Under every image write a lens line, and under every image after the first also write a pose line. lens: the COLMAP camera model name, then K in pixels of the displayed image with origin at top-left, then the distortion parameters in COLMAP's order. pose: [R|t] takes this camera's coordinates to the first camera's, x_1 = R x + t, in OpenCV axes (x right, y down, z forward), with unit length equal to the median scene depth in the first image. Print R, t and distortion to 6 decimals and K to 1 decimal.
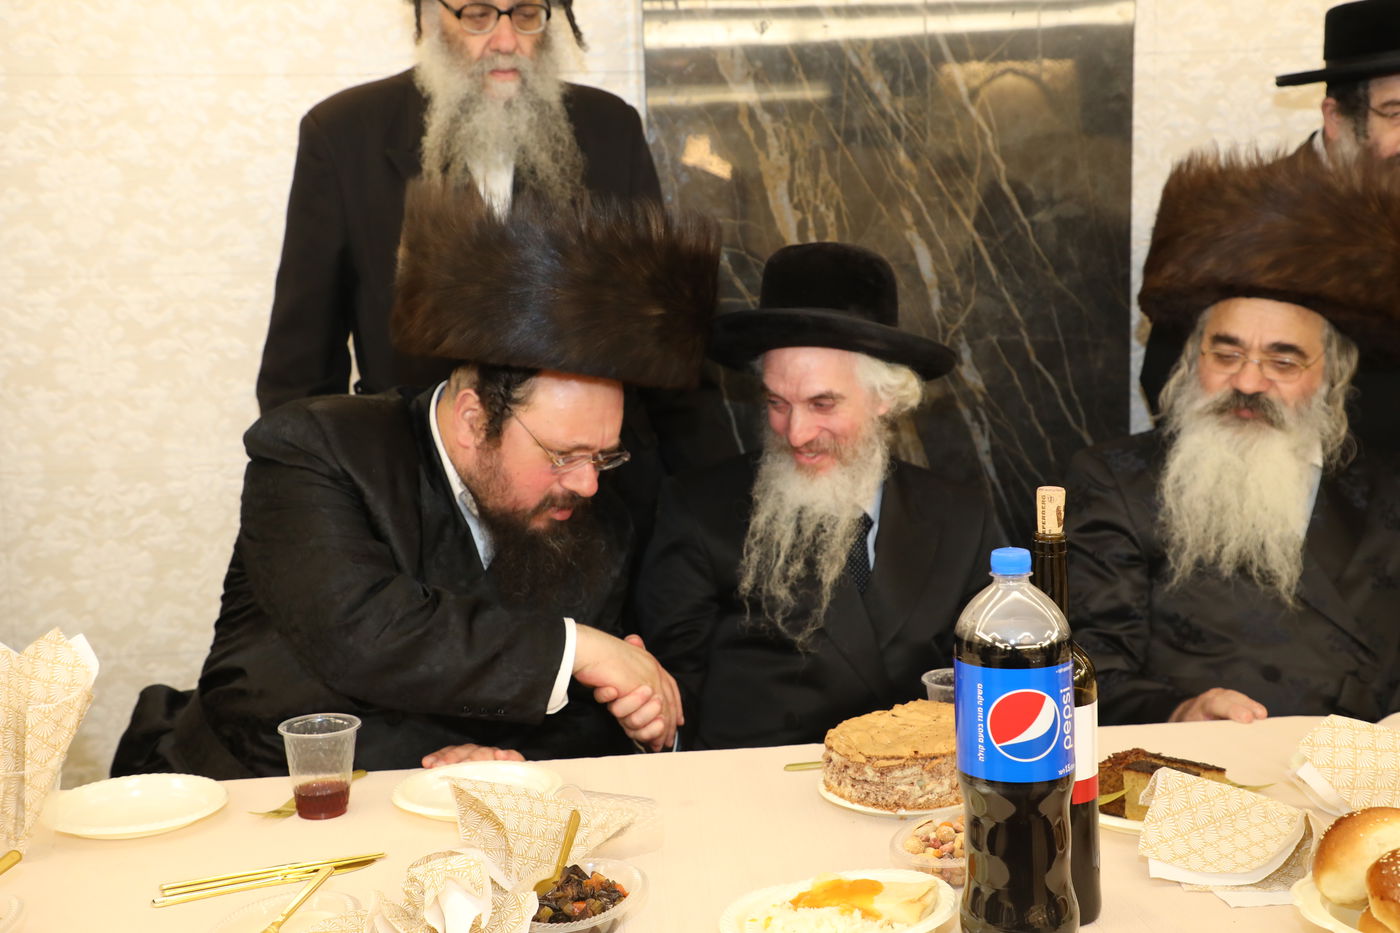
lens RADIAL K [[1756.9, 0, 695.8], [0, 1756.9, 514.8], [0, 0, 1]] dist [0.011003, 0.906604]
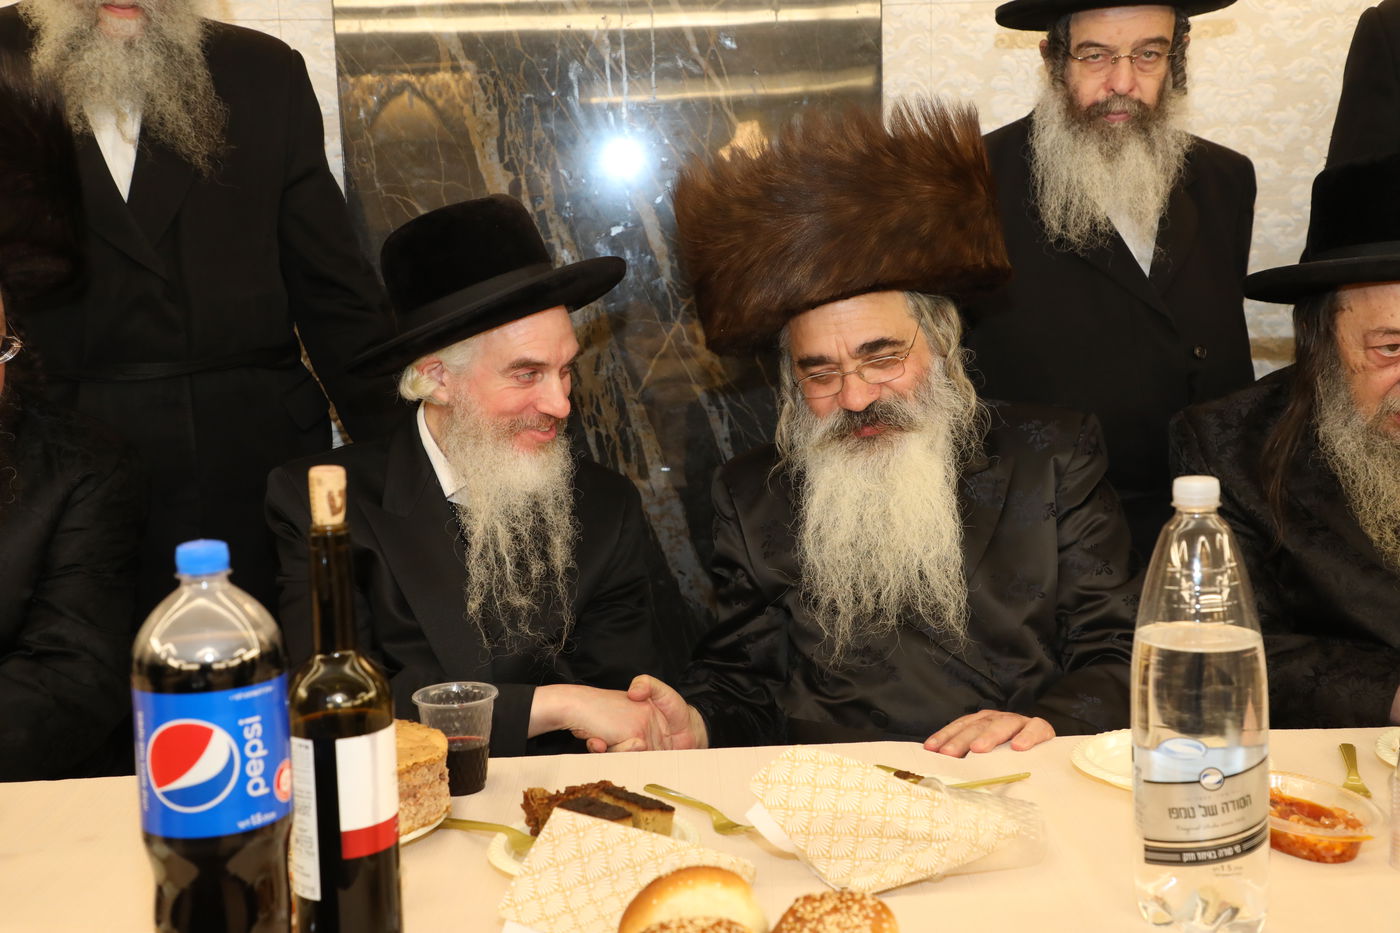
lens RADIAL K [[1771.6, 0, 635.8], [0, 1771.6, 532.2], [0, 0, 1]] dist [0.015083, 0.229980]
pose [[0.998192, 0.008651, -0.059476, 0.204246], [-0.007952, 0.999897, 0.011977, 0.001689], [0.059573, -0.011482, 0.998158, 0.102884]]
